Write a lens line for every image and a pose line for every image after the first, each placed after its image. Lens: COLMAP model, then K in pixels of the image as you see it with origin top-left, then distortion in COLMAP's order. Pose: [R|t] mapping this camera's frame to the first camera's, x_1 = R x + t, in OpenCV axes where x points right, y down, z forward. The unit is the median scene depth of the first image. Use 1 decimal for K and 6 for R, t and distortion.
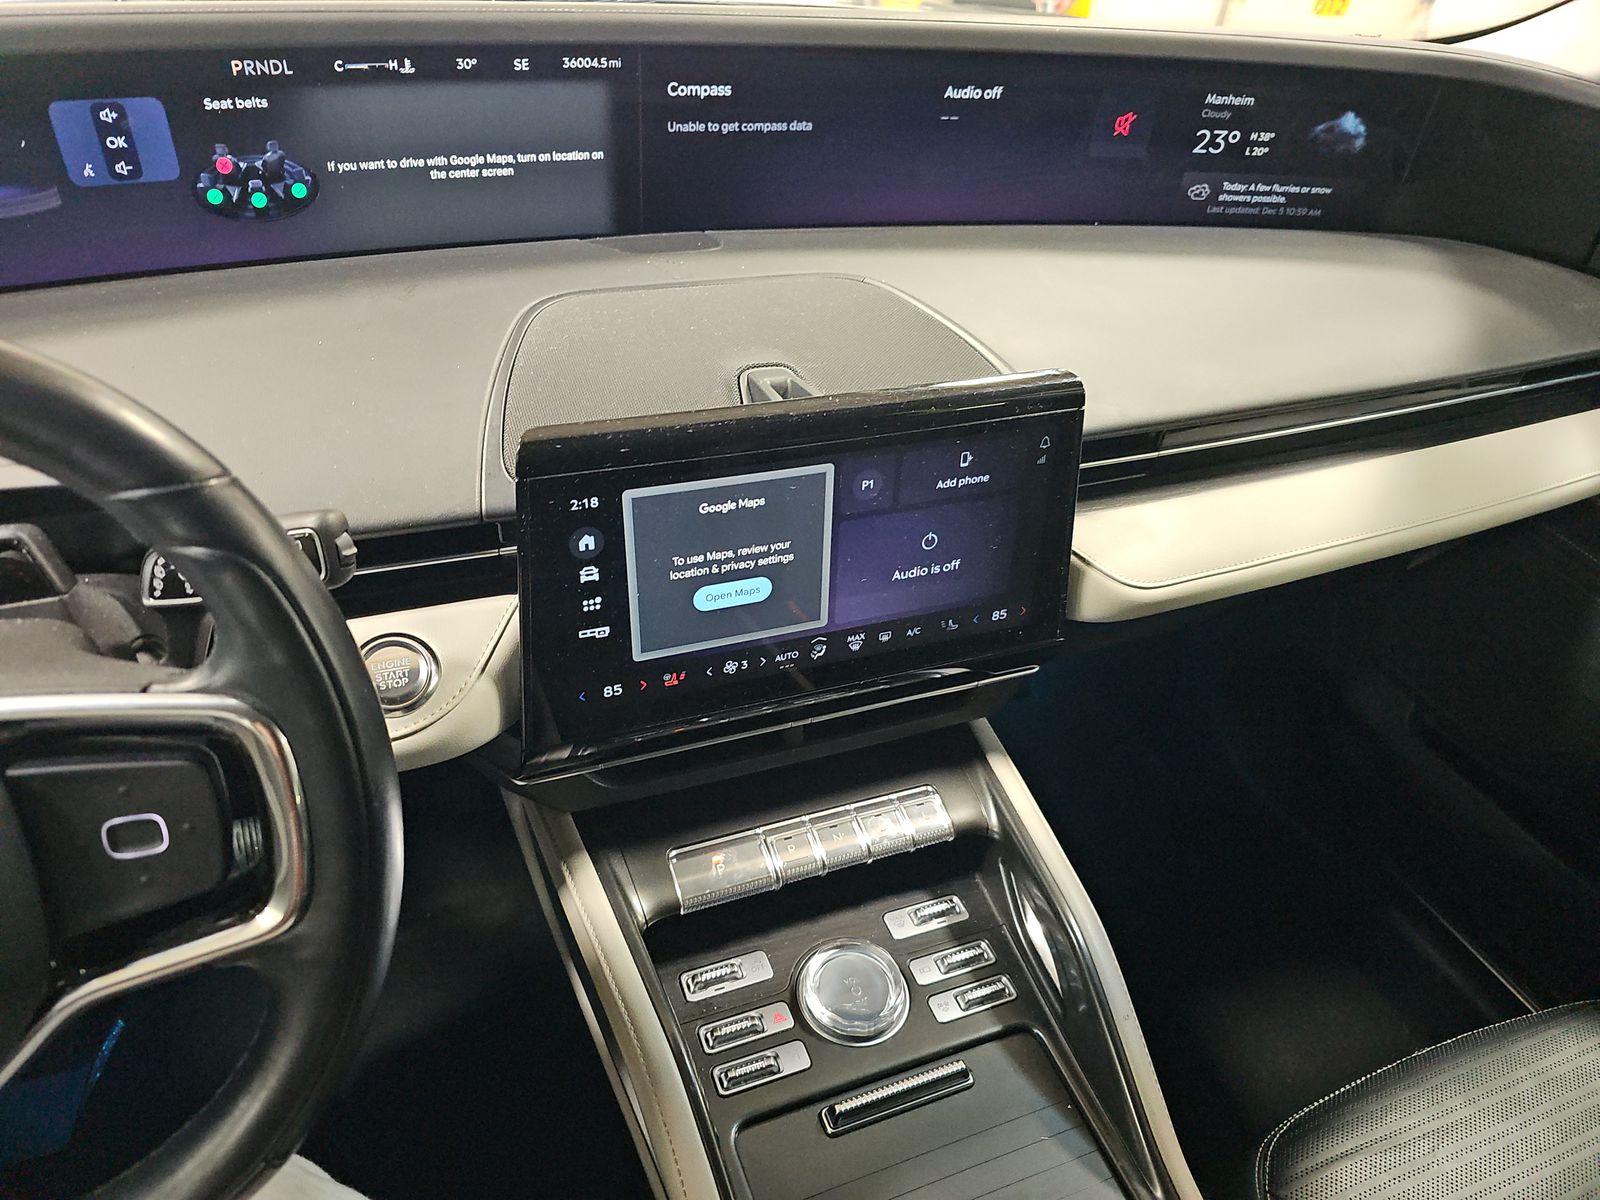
lens RADIAL K [[1051.5, 0, 800.0], [0, 1051.5, 600.0], [0, 0, 1]] dist [0.090534, -0.067222]
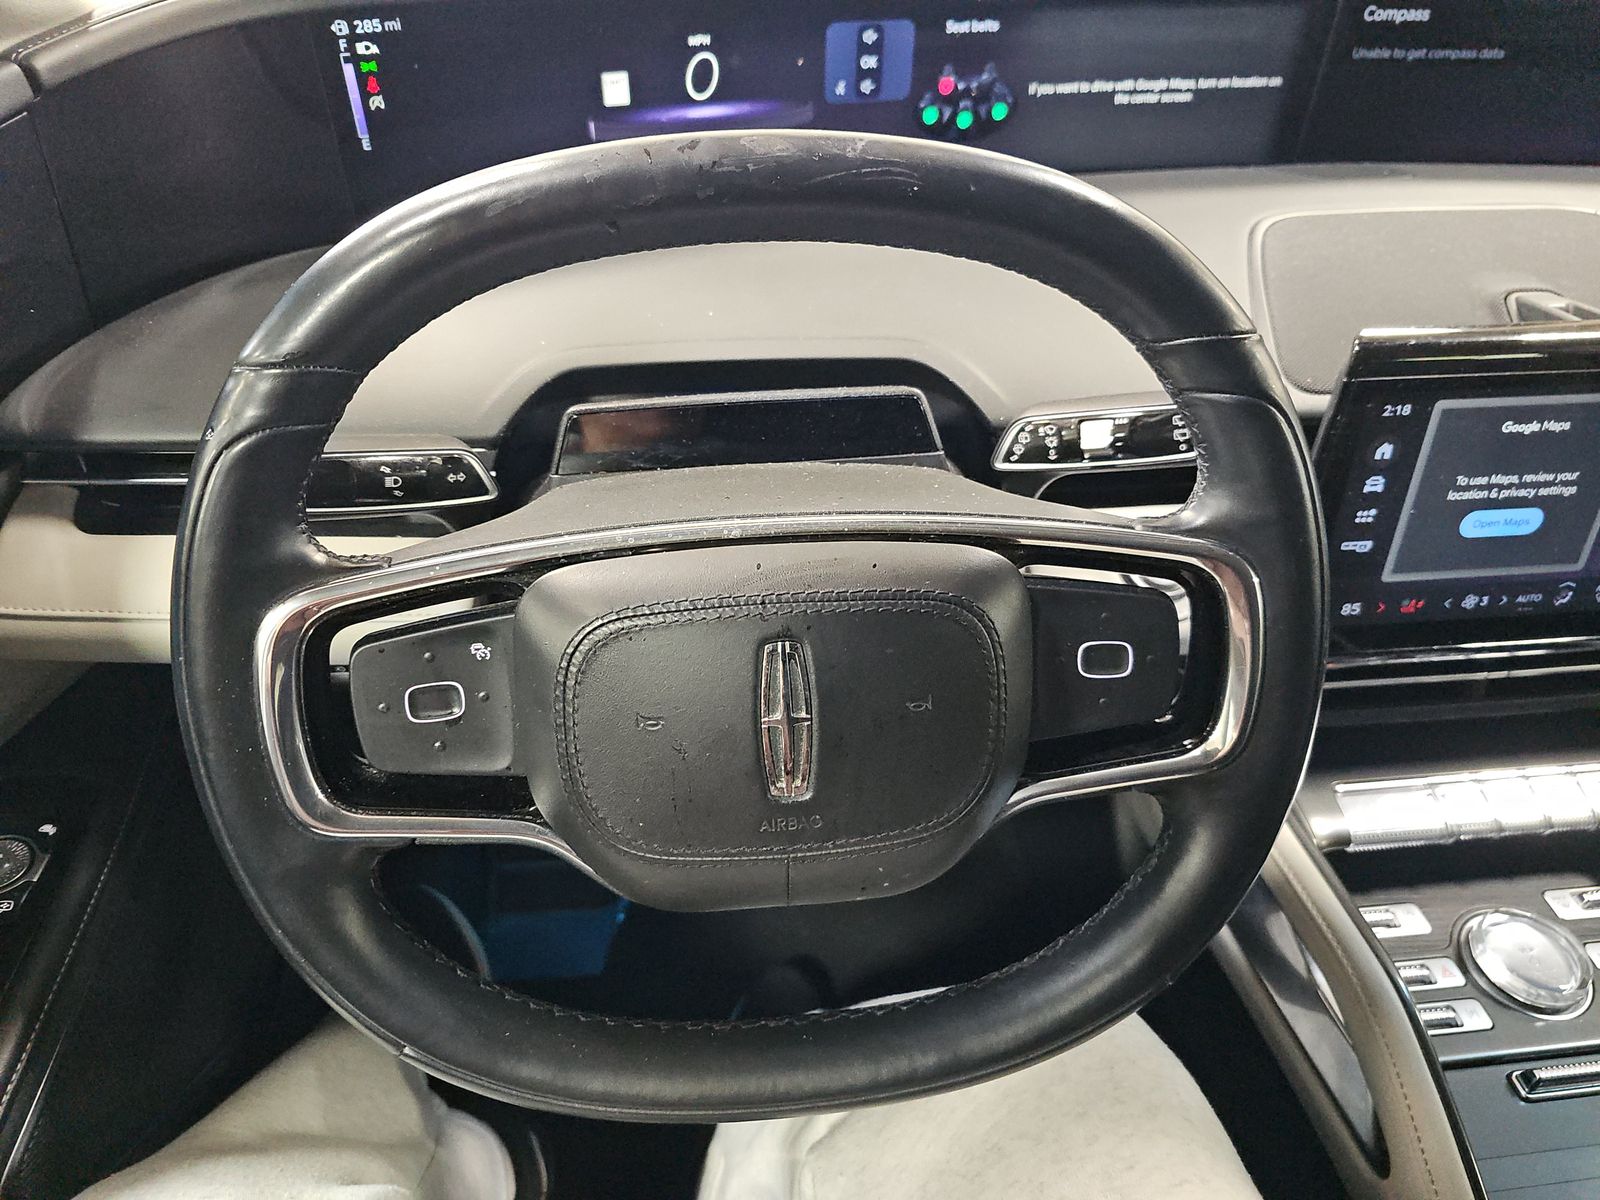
lens RADIAL K [[1084.3, 0, 800.0], [0, 1084.3, 600.0], [0, 0, 1]] dist [0.020207, -0.001007]
pose [[0.971892, 0.114093, -0.205932, -0.435699], [-0.112310, 0.993464, 0.020364, 0.106656], [0.206910, 0.003337, 0.978354, -0.090555]]
